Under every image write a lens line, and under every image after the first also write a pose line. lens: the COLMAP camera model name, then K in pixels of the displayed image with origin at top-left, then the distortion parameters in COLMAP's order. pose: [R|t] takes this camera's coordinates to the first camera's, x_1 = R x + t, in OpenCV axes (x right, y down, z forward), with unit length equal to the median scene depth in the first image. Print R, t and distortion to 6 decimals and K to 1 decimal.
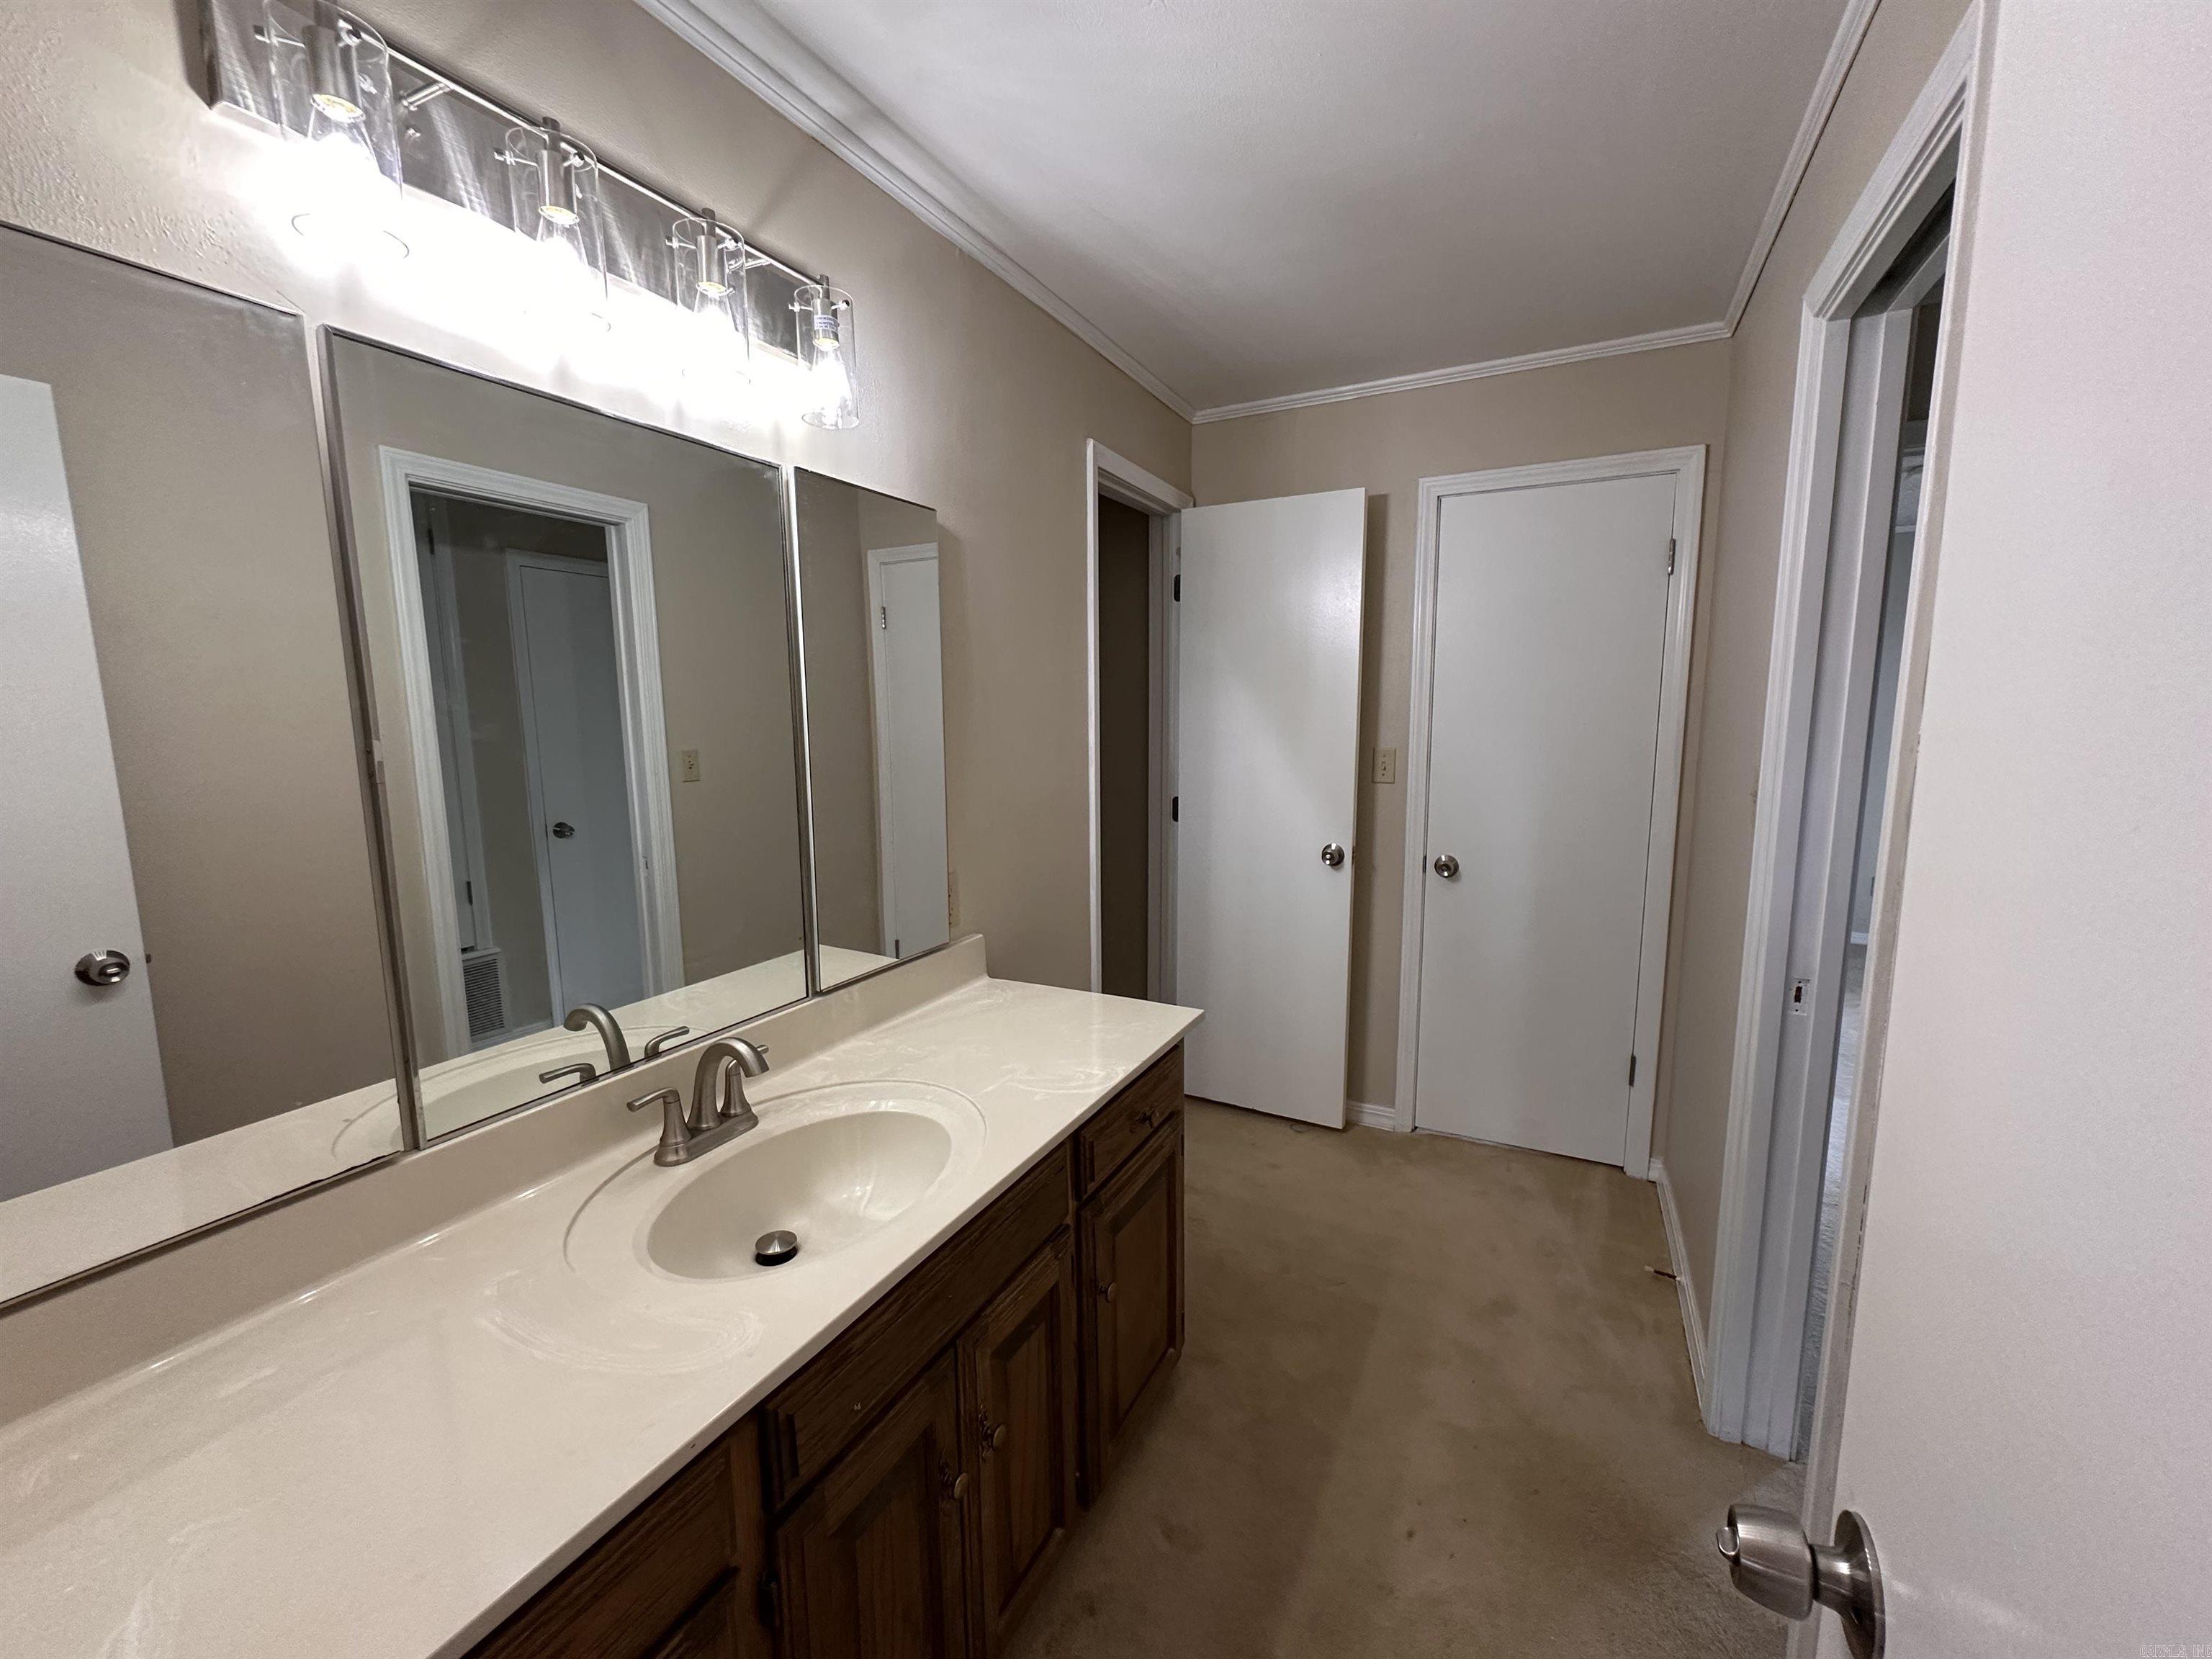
lens RADIAL K [[877.1, 0, 1098.3], [0, 877.1, 824.8], [0, 0, 1]] dist [0.007955, -0.000396]
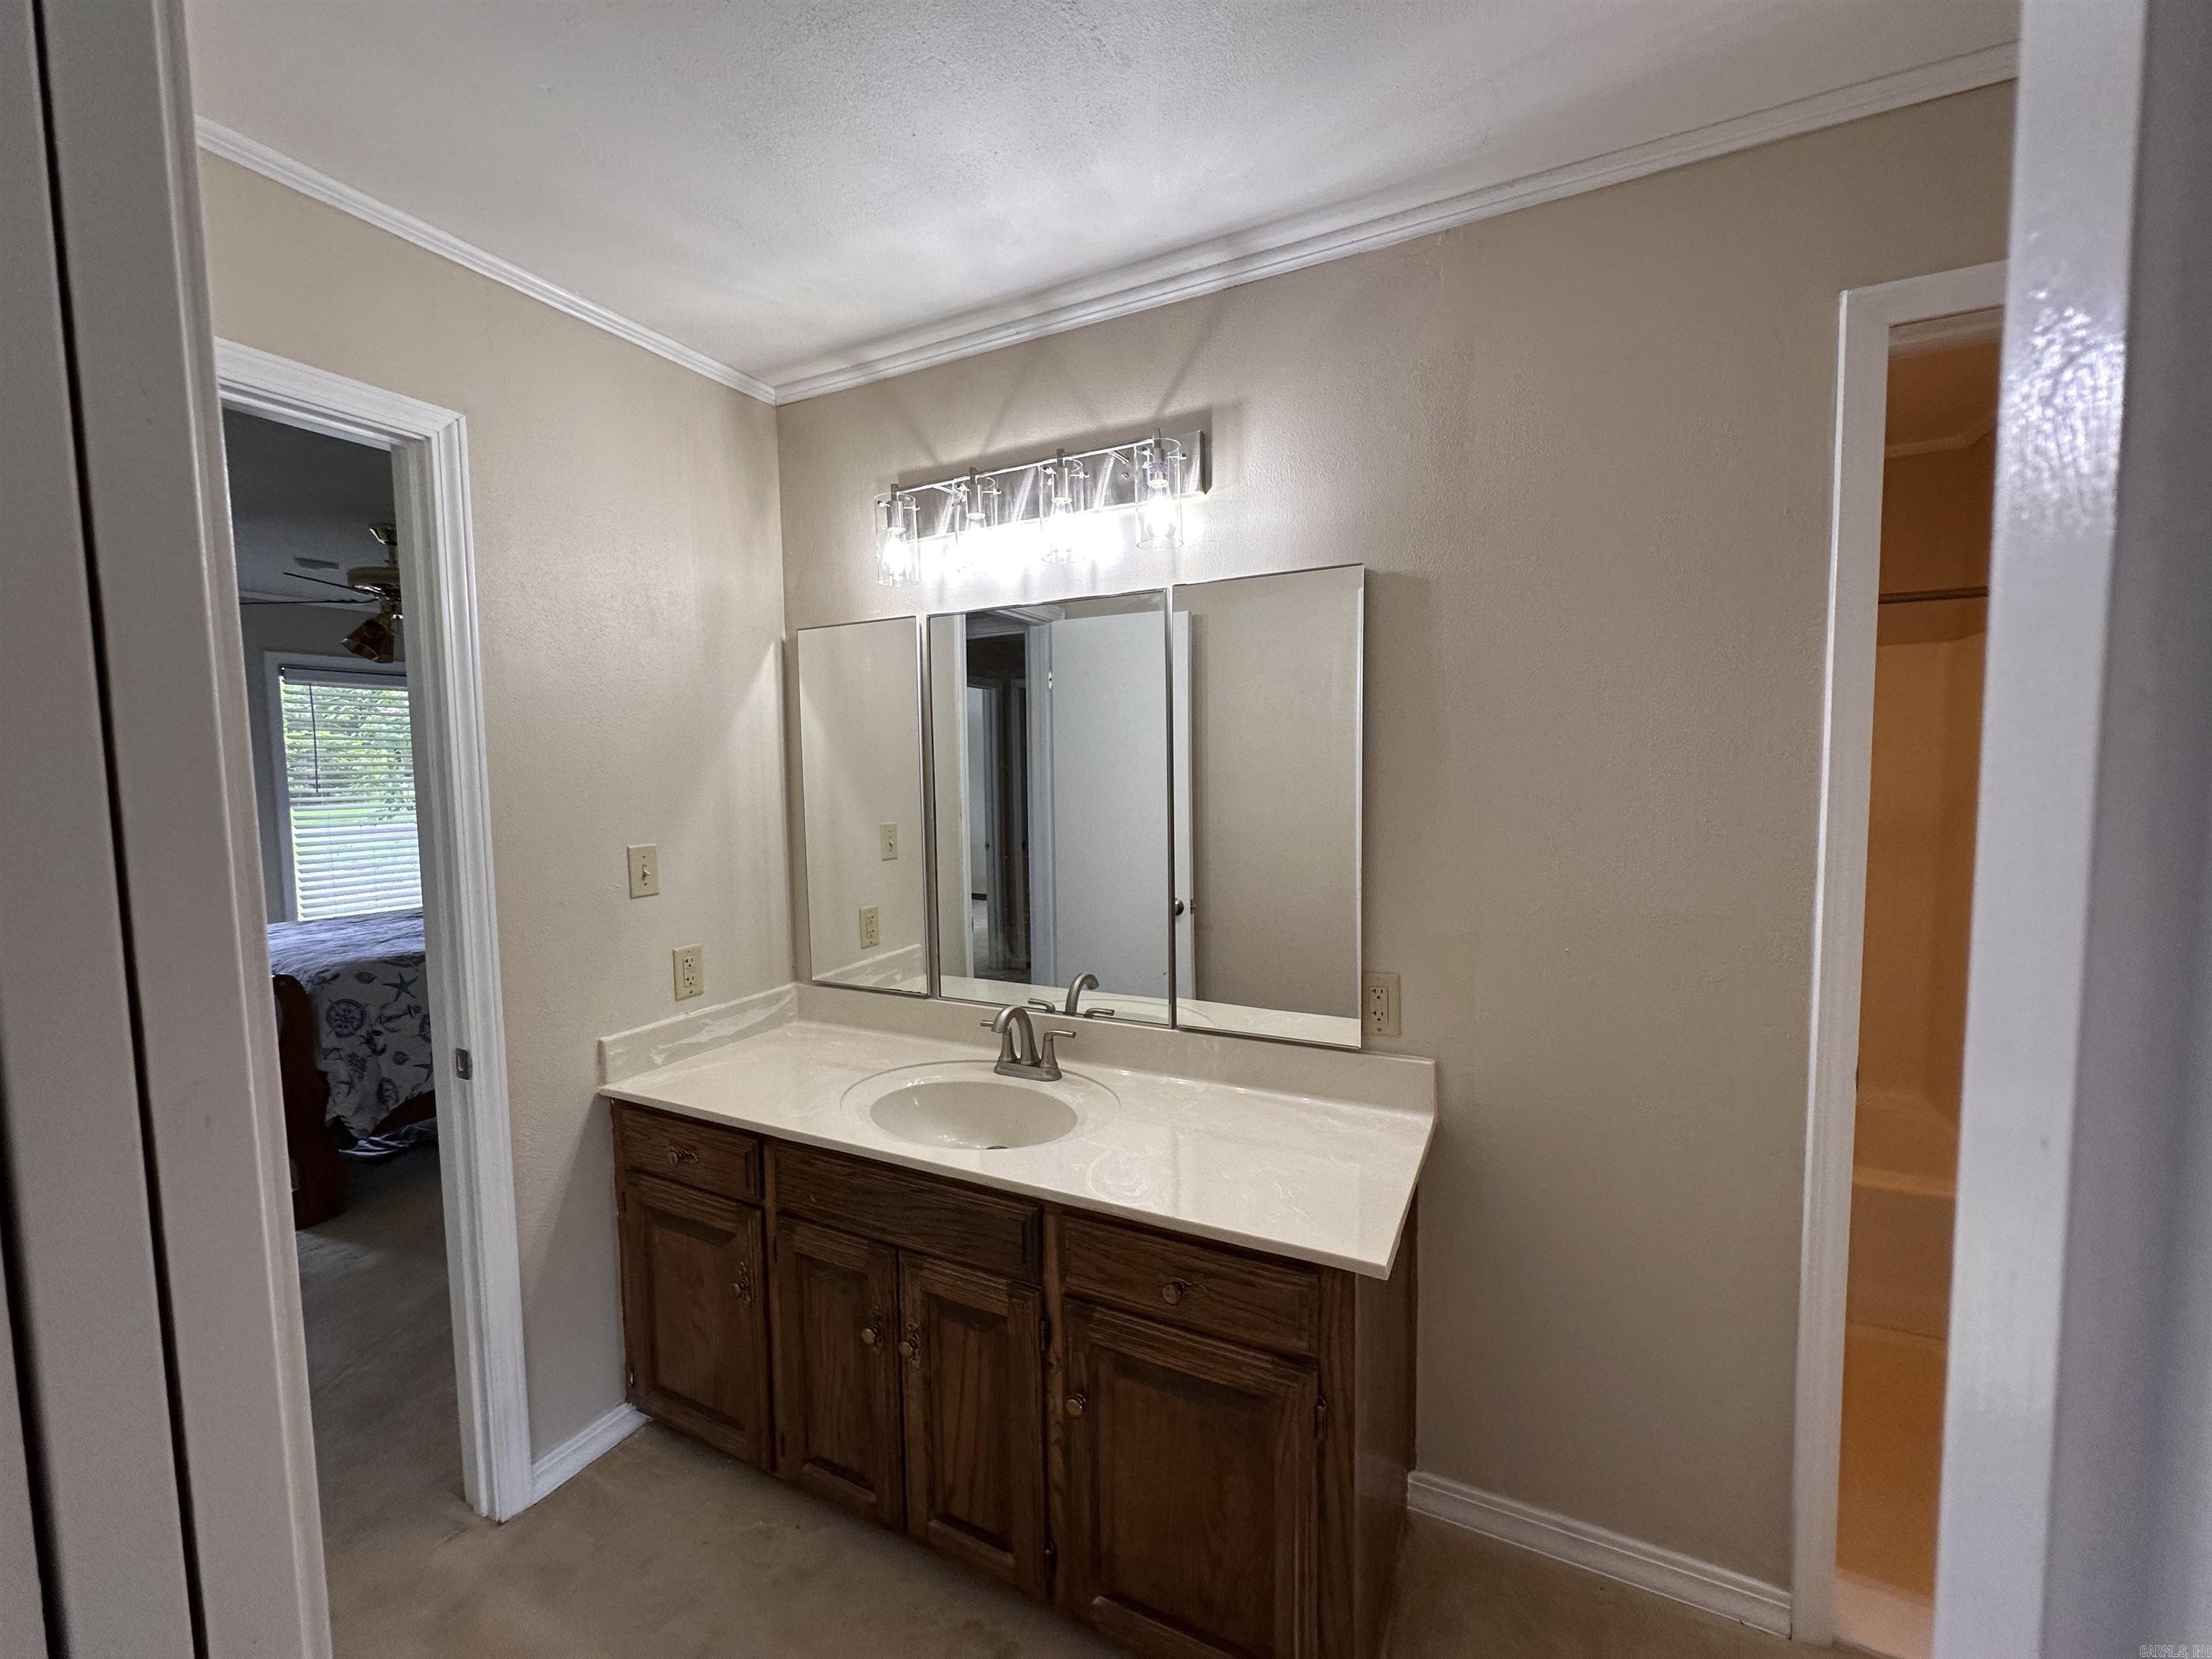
lens RADIAL K [[877.1, 0, 1098.4], [0, 877.1, 835.1], [0, 0, 1]] dist [0.007955, -0.000396]
pose [[0.030346, 0.077739, -0.996512, 0.875965], [-0.120392, 0.989997, 0.073564, -0.142501], [0.992263, 0.117739, 0.039402, 0.885657]]
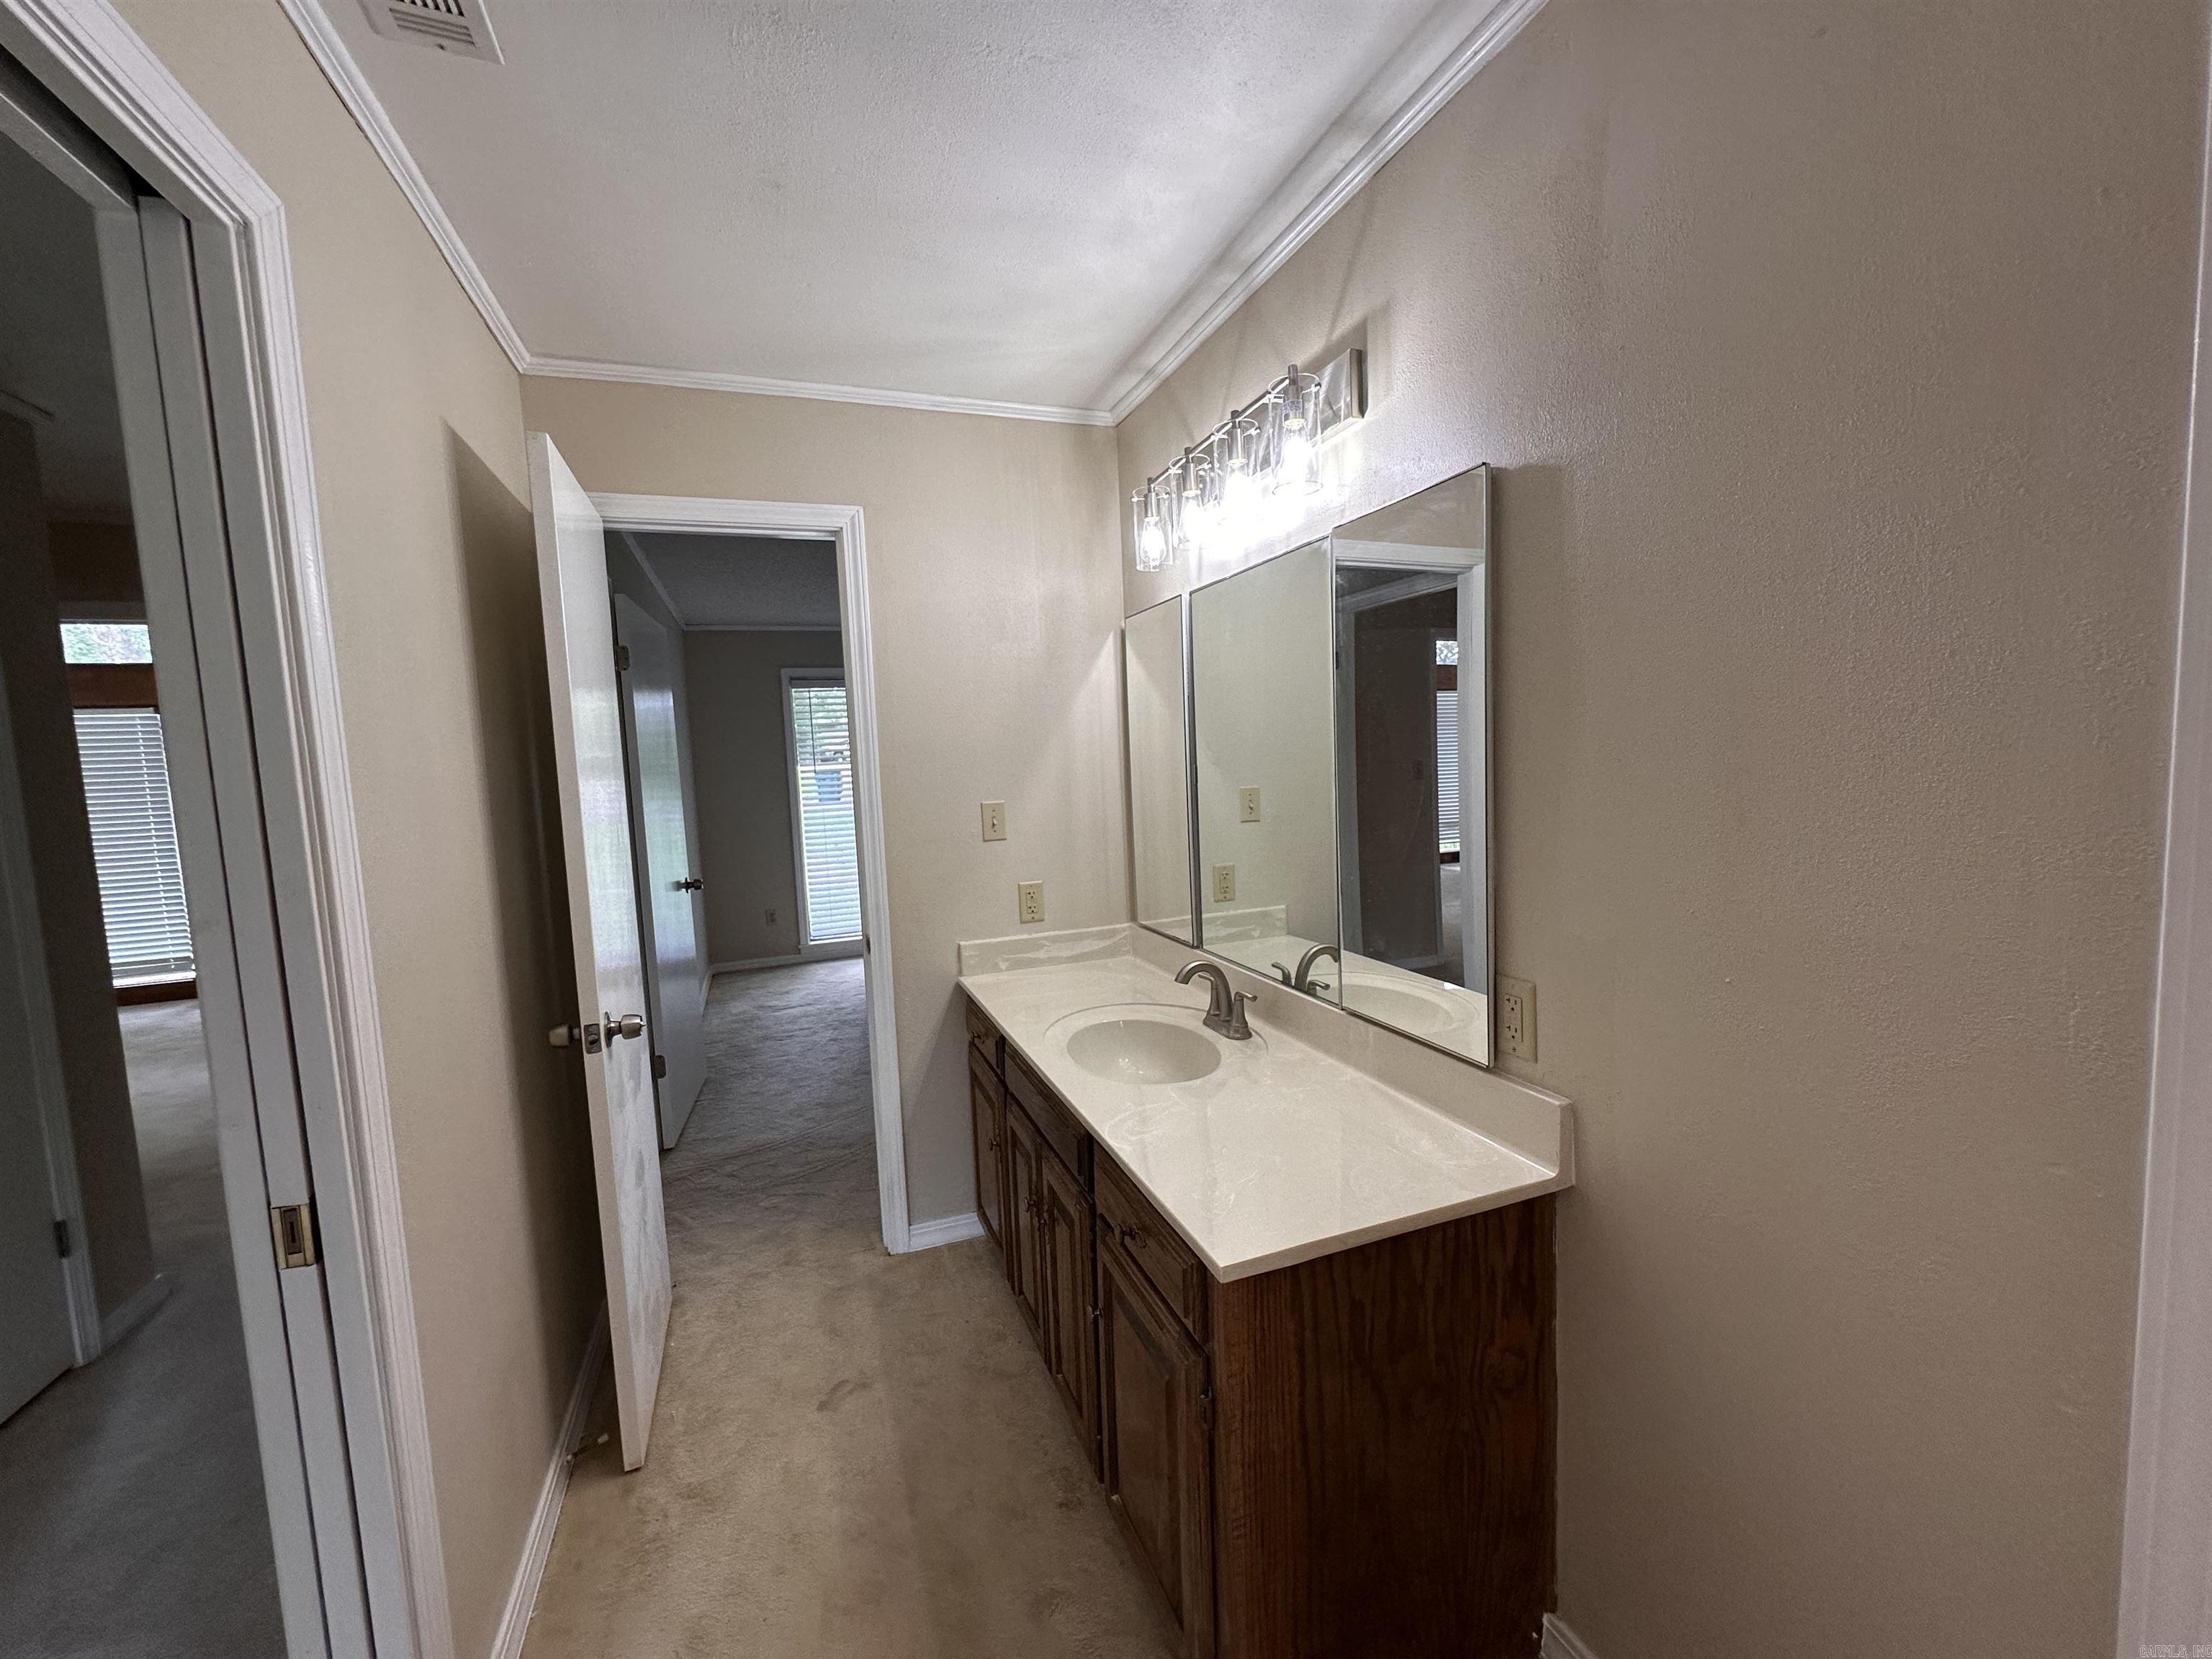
lens RADIAL K [[877.1, 0, 1107.6], [0, 877.1, 832.2], [0, 0, 1]] dist [0.007955, -0.000396]
pose [[-0.644992, 0.097327, -0.757966, 0.710461], [-0.059476, 0.982455, 0.176764, -0.208080], [0.761871, 0.159092, -0.627887, 1.532593]]
